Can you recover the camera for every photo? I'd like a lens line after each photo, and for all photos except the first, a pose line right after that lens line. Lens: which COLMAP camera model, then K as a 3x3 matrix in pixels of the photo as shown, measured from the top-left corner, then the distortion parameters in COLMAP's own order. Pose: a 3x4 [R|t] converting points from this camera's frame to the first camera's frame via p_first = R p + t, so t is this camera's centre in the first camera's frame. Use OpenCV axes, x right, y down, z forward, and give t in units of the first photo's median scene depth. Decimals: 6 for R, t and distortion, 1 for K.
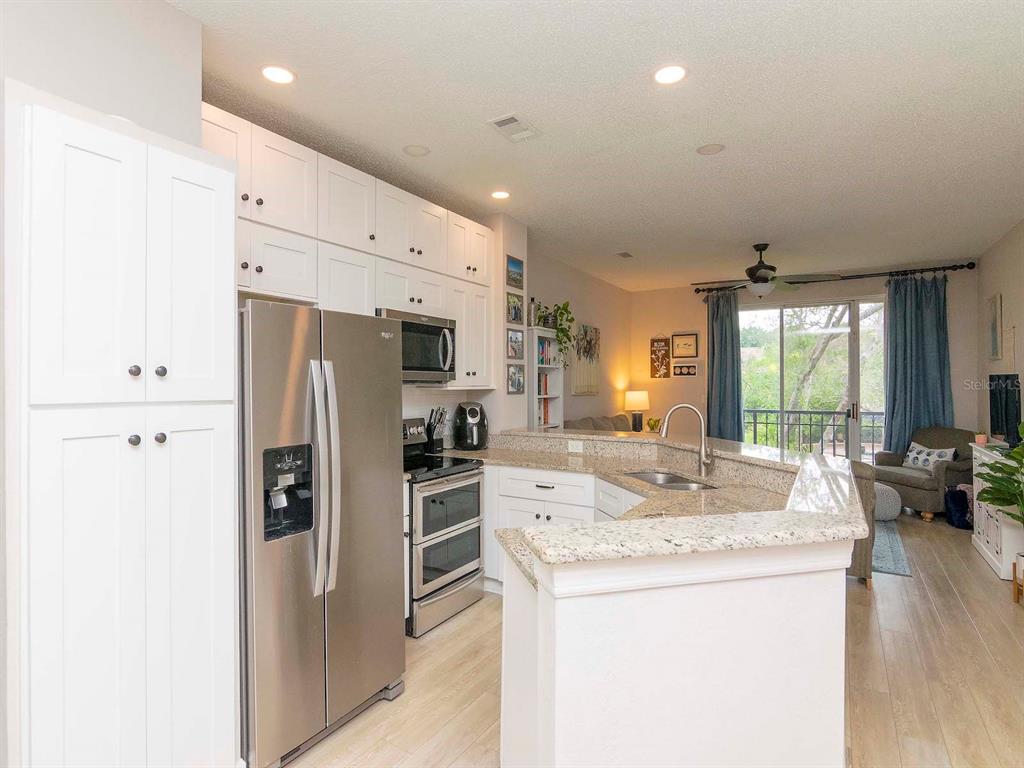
lens RADIAL K [[542.3, 0, 510.7], [0, 542.3, 378.0], [0, 0, 1]] dist [-0.004460, -0.001996]
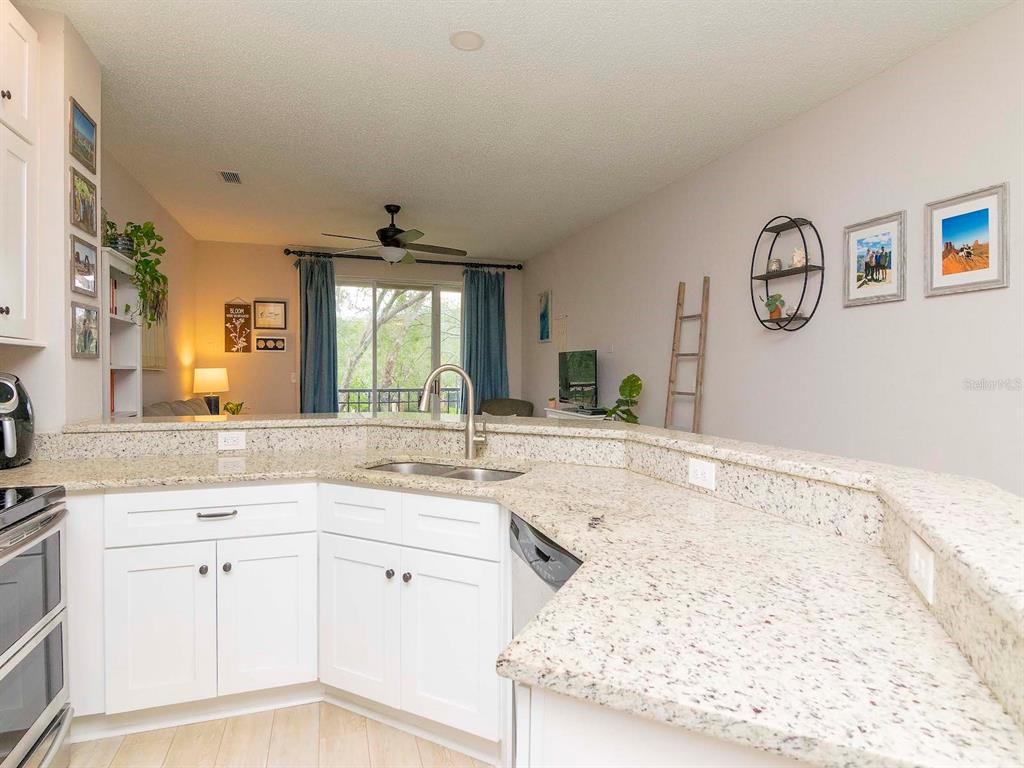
lens RADIAL K [[527.0, 0, 505.7], [0, 527.0, 379.8], [0, 0, 1]] dist [0.000020, -0.011488]
pose [[0.641109, -0.008610, 0.767402, -0.127278], [-0.010805, 0.999737, 0.020243, 0.035900], [-0.767374, -0.021270, 0.640847, 0.328152]]
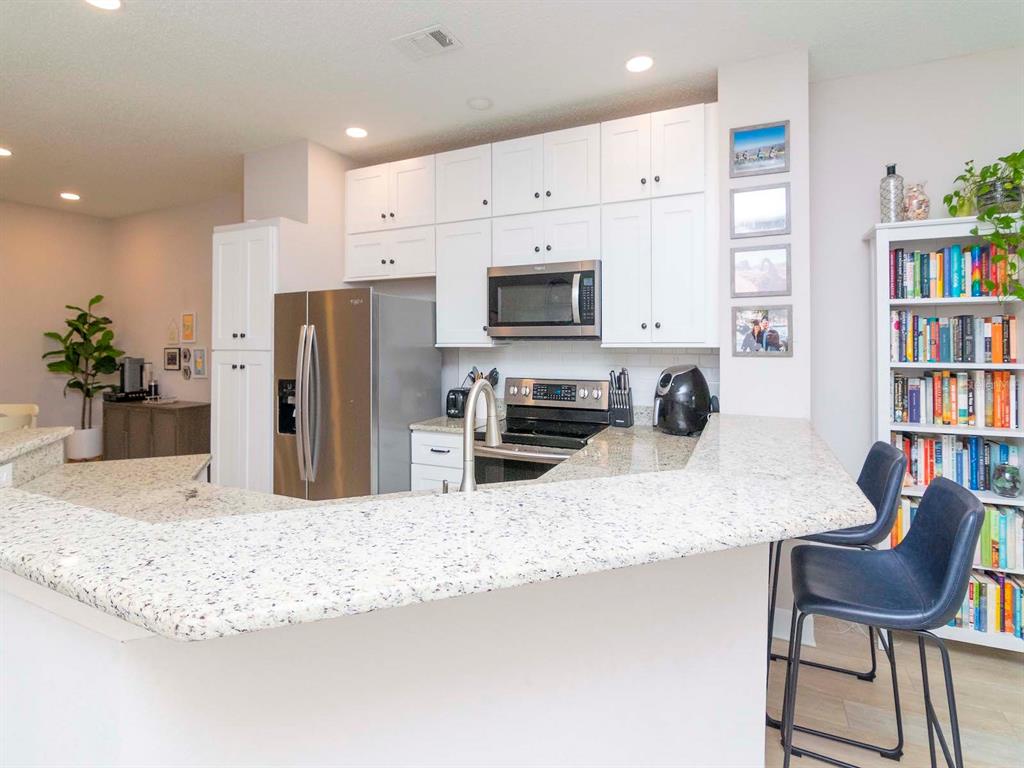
lens RADIAL K [[509.6, 0, 511.2], [0, 509.6, 339.0], [0, 0, 1]] dist [-0.005119, -0.001964]
pose [[0.100509, -0.005637, -0.994920, 0.529956], [0.013696, 0.999897, -0.004282, 0.009156], [0.994842, -0.013196, 0.100576, 0.678410]]
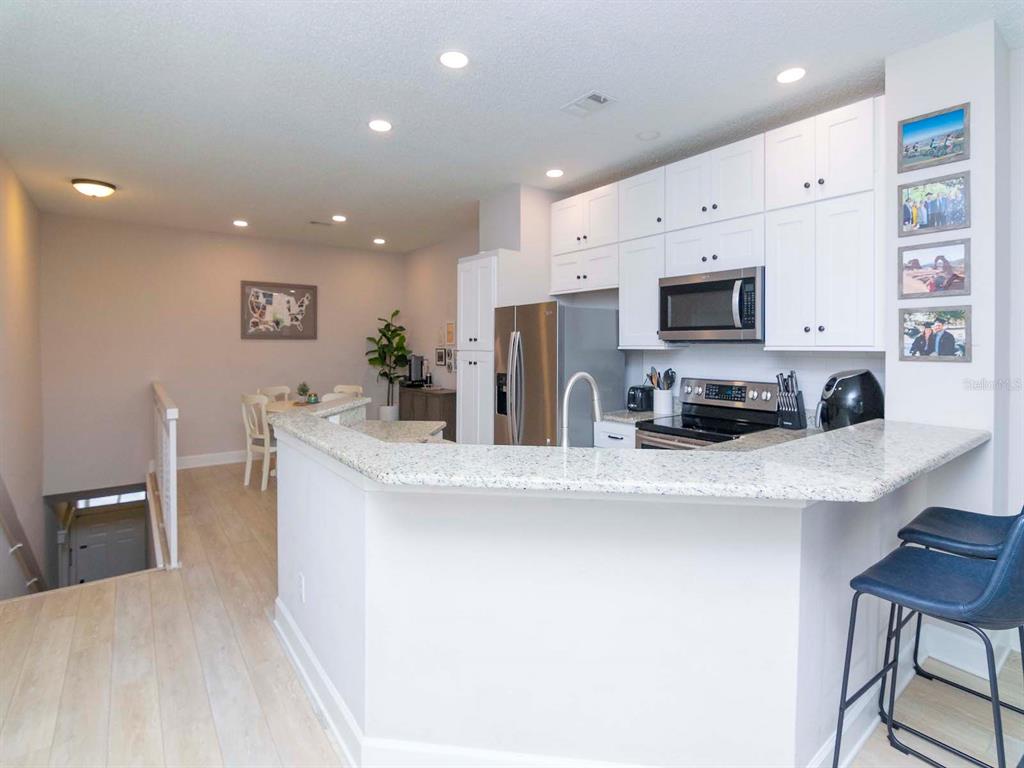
lens RADIAL K [[510.7, 0, 513.0], [0, 510.7, 347.4], [0, 0, 1]] dist [-0.001789, -0.005557]
pose [[-0.372913, 0.006099, -0.927846, 0.644574], [0.010948, 0.999938, 0.002173, 0.009613], [0.927802, -0.009348, -0.372957, 0.800526]]
